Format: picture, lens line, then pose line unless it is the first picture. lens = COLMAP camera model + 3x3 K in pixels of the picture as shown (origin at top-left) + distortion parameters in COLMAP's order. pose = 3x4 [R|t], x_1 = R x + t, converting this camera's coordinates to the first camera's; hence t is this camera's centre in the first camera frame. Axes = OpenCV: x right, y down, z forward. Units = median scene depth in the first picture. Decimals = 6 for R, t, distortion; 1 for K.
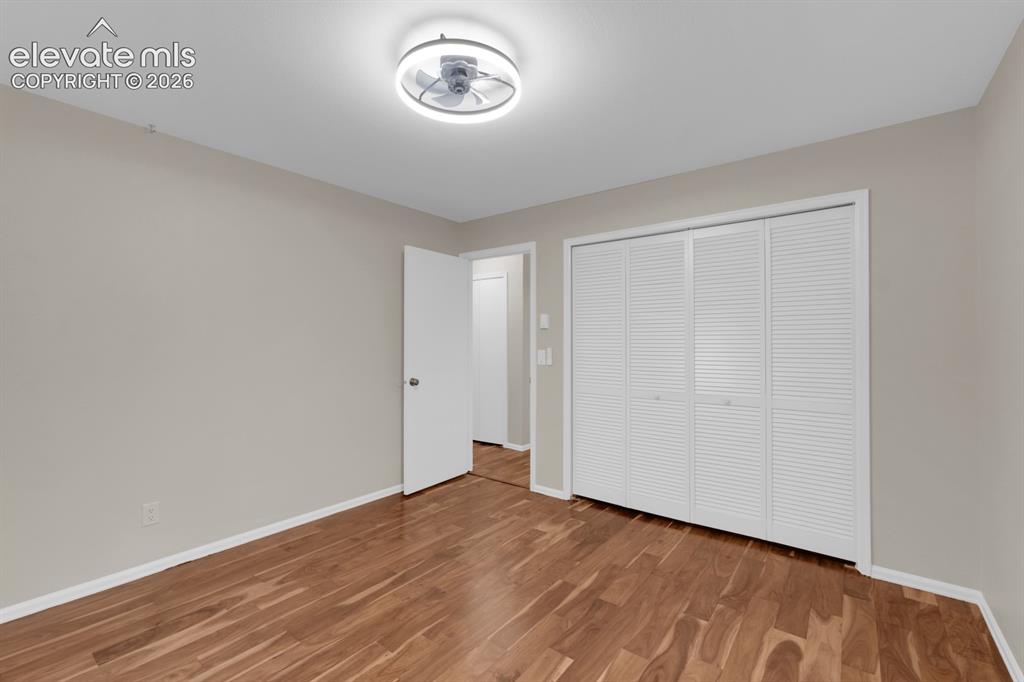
lens RADIAL K [[446.3, 0, 512.0], [0, 446.3, 341.0], [0, 0, 1]] dist [-0.000649, -0.000266]
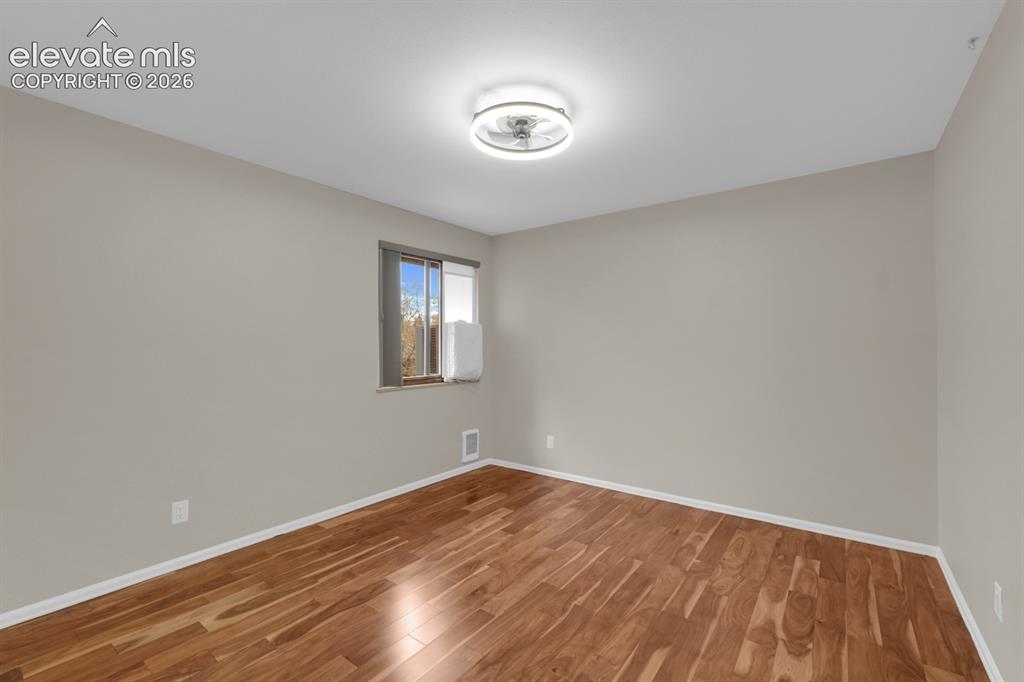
lens RADIAL K [[446.3, 0, 512.0], [0, 446.3, 341.0], [0, 0, 1]] dist [-0.000649, -0.000266]
pose [[-0.999993, -0.003734, 0.000447, -0.071389], [-0.003738, 0.999953, -0.008943, 0.002791], [-0.000414, -0.008945, -0.999960, 1.636377]]
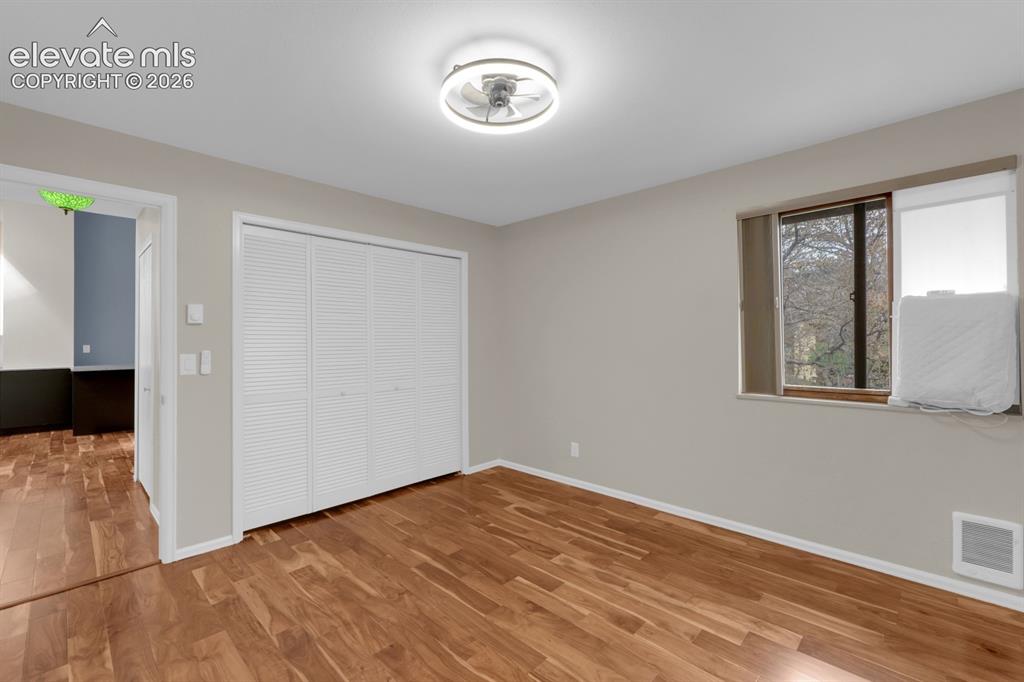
lens RADIAL K [[423.1, 0, 514.8], [0, 423.1, 338.2], [0, 0, 1]] dist [-0.001345, -0.000111]
pose [[0.115060, 0.001591, 0.993357, -0.830041], [0.004369, 0.999988, -0.002108, -0.001174], [-0.993349, 0.004583, 0.115052, 0.628923]]
